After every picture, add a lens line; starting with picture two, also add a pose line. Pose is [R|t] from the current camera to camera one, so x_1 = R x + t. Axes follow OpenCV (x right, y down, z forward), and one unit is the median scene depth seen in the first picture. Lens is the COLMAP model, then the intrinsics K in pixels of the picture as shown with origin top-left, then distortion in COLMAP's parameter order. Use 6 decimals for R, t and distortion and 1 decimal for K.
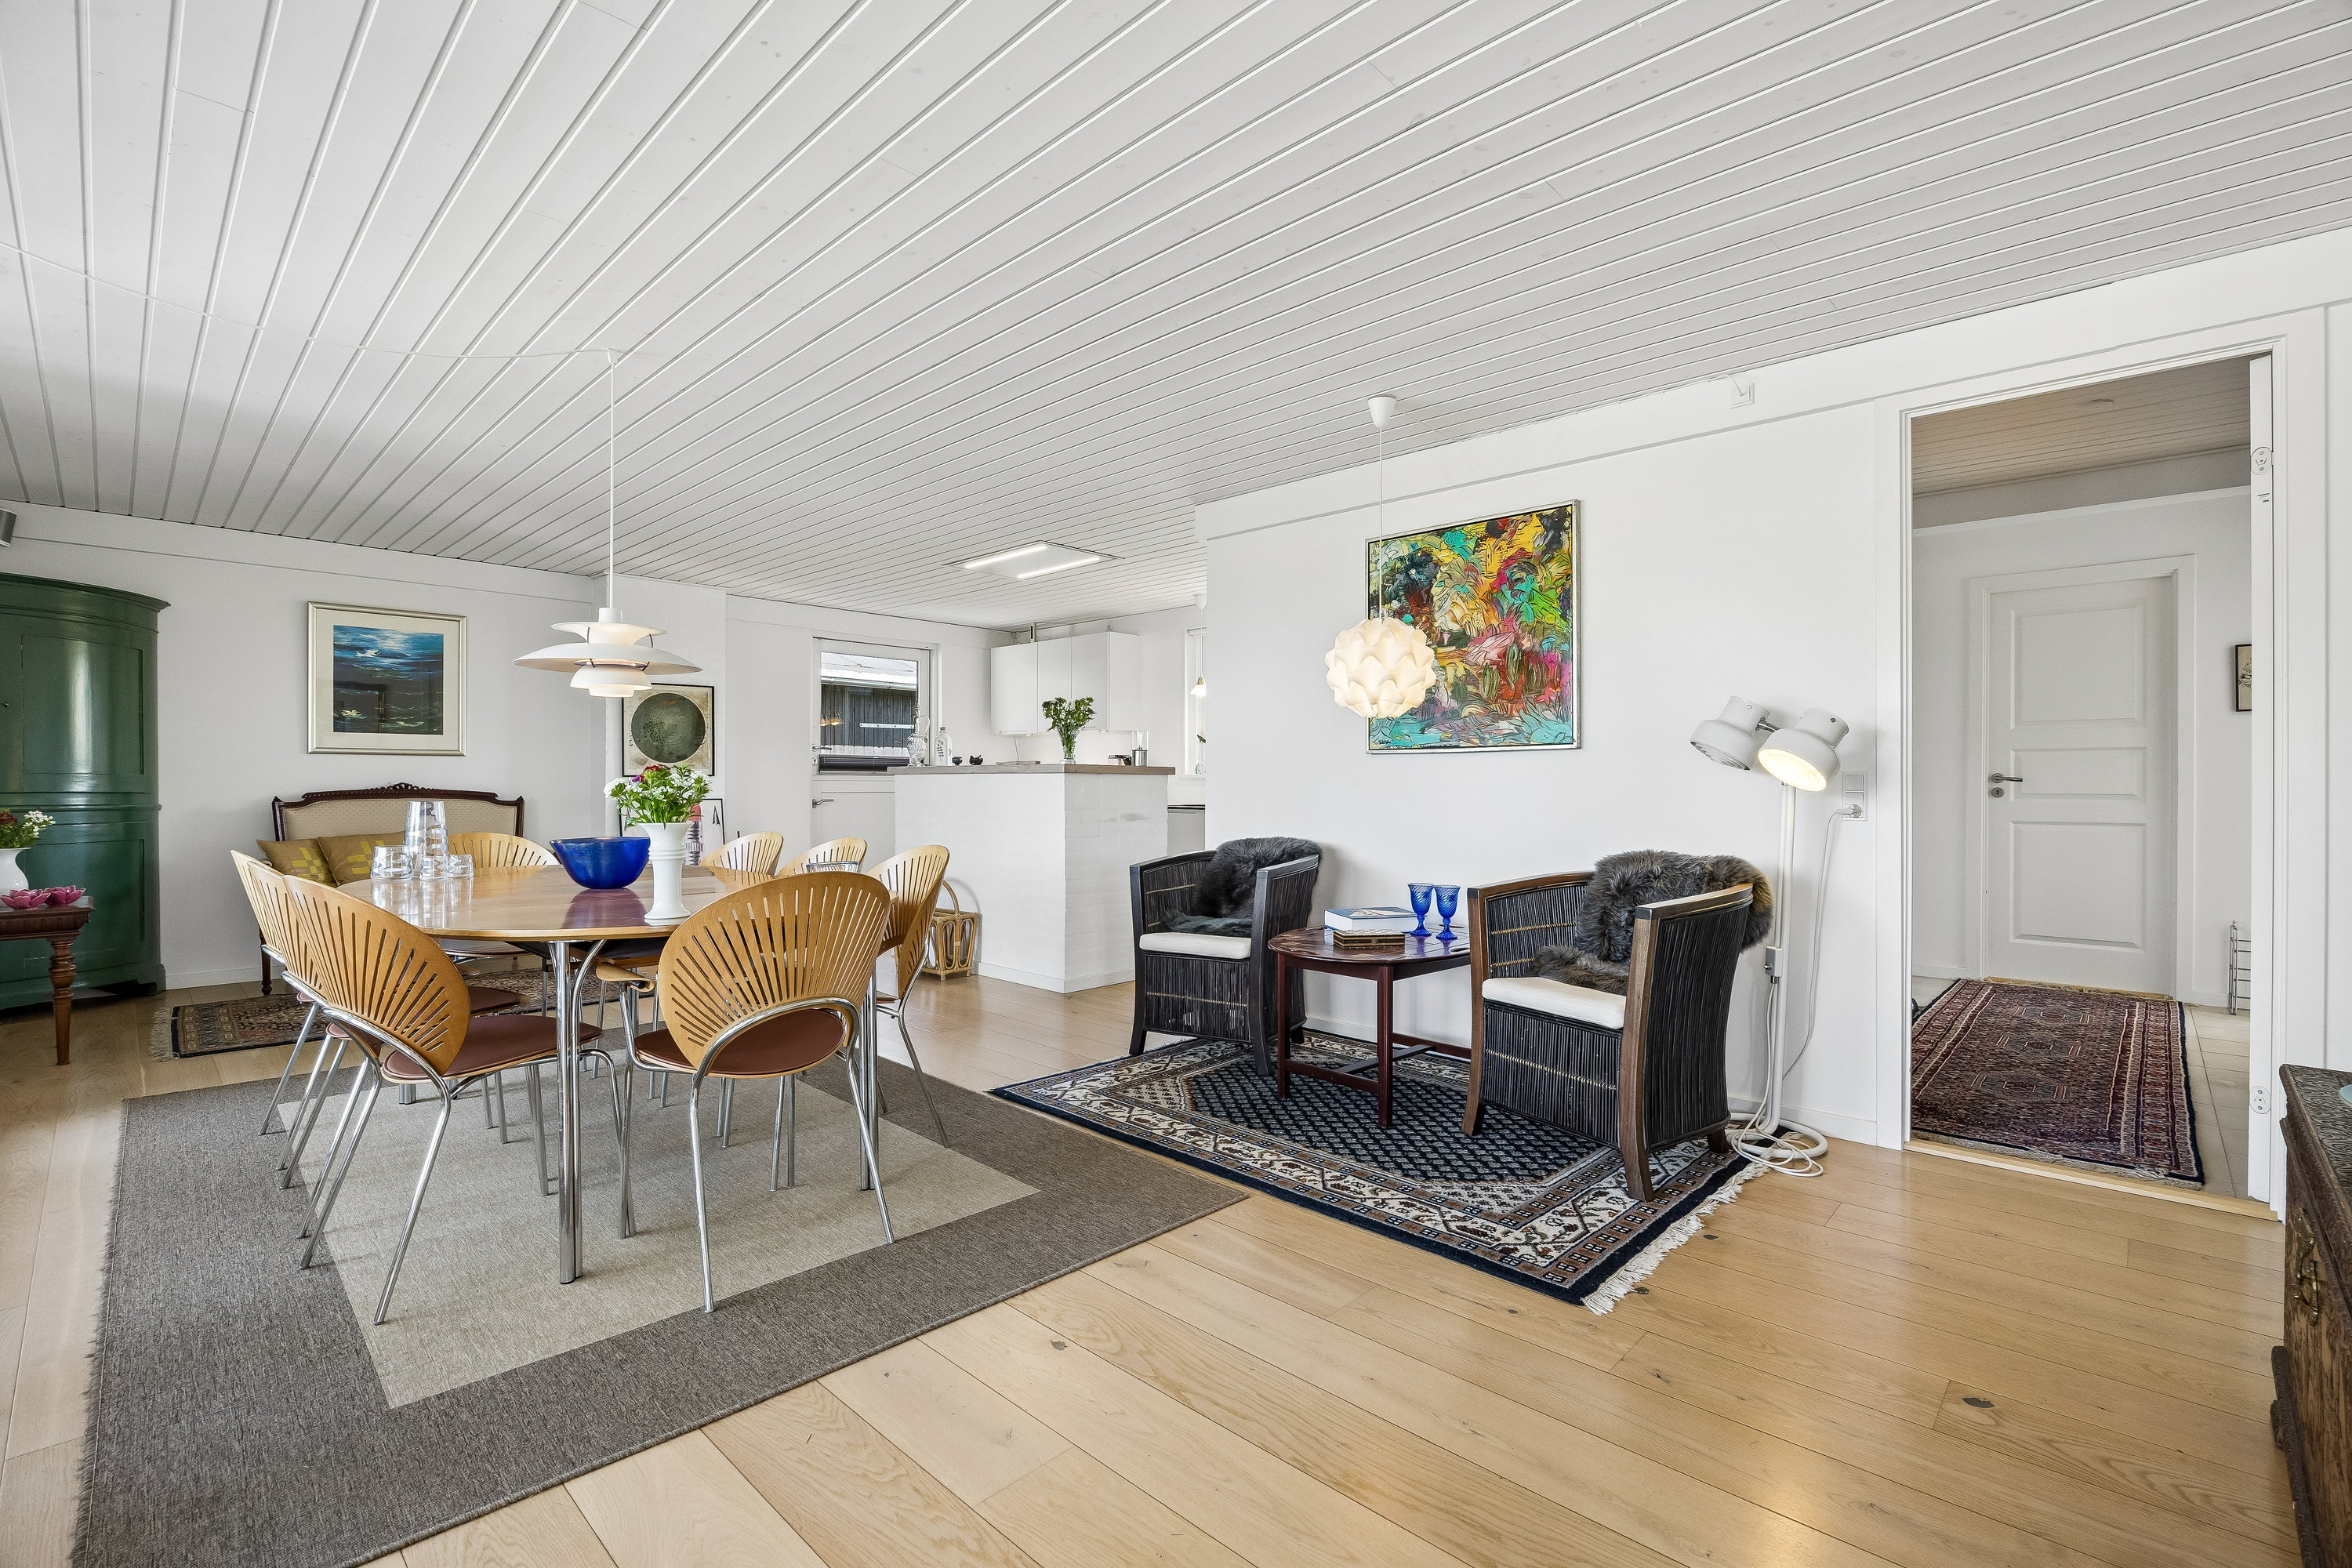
lens RADIAL K [[1045.7, 0, 1172.4], [0, 1045.7, 775.5], [0, 0, 1]] dist [-0.018750, 0.000509]
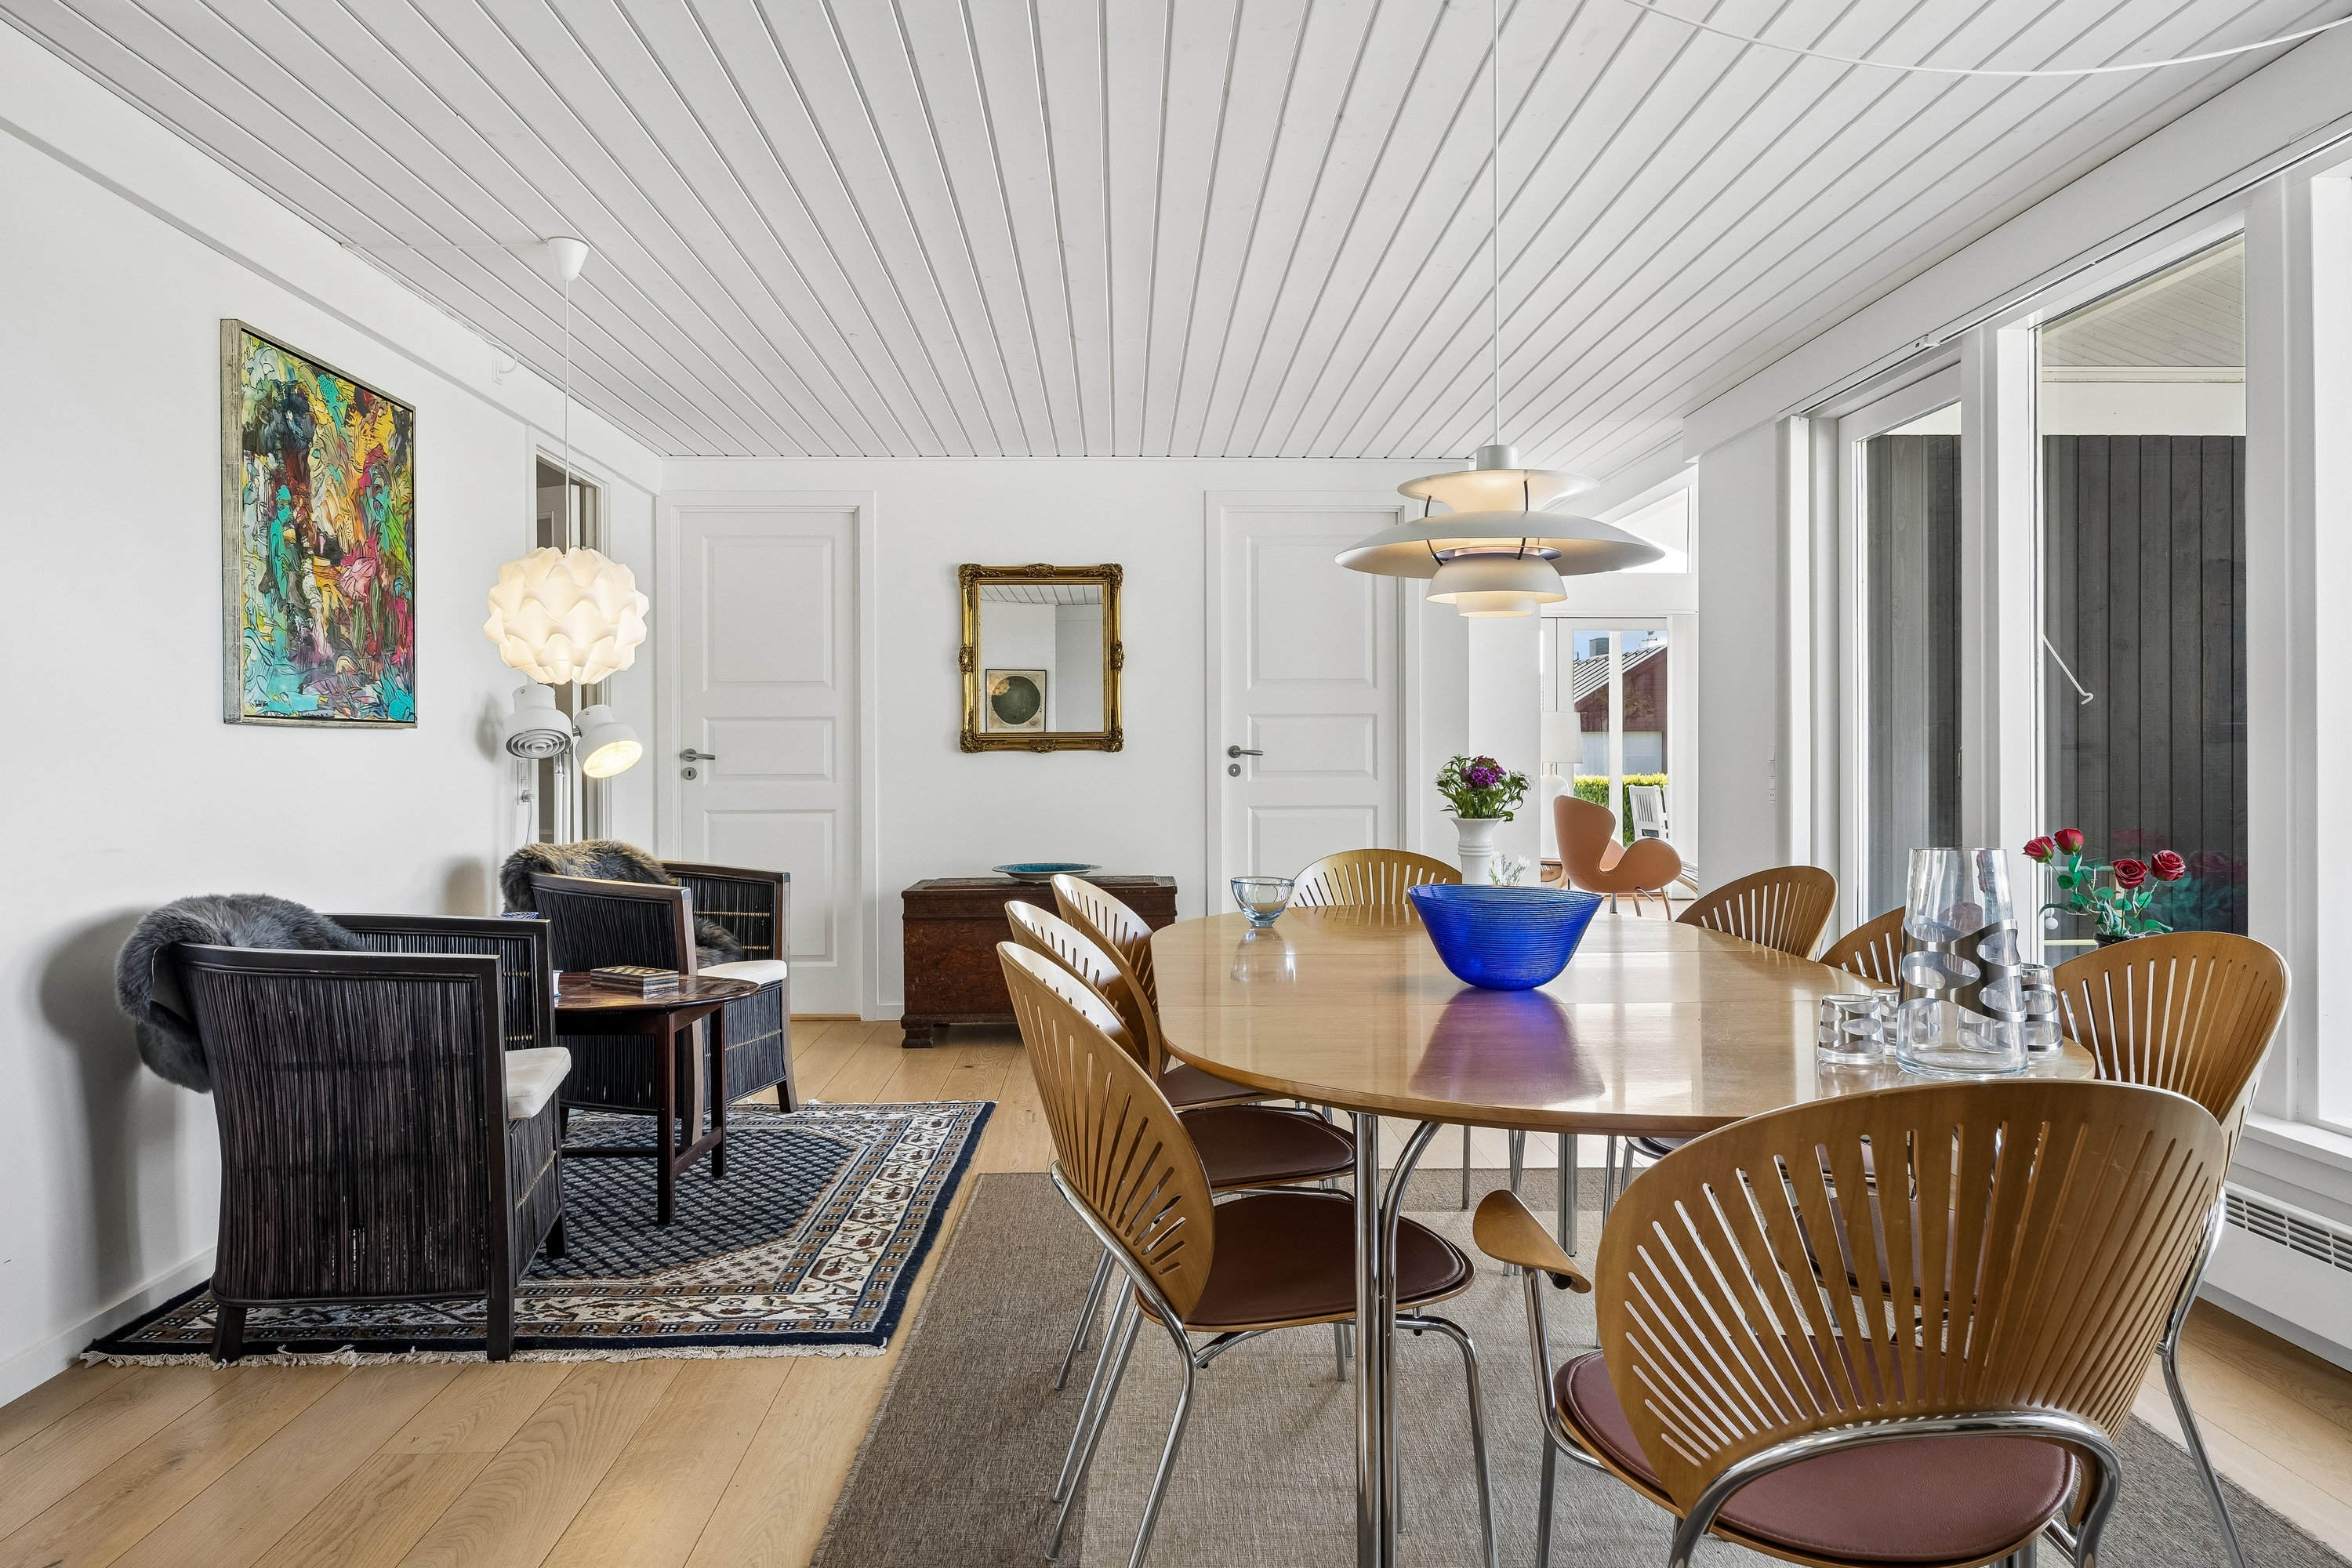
lens RADIAL K [[1599.7, 0, 1175.5], [0, 1599.7, 767.5], [0, 0, 1]] dist [-0.003121, 0.000457]
pose [[-0.722055, -0.002020, 0.691832, -0.584607], [0.000538, 0.999994, 0.003482, -0.000601], [-0.691835, 0.002886, -0.722050, 1.016928]]
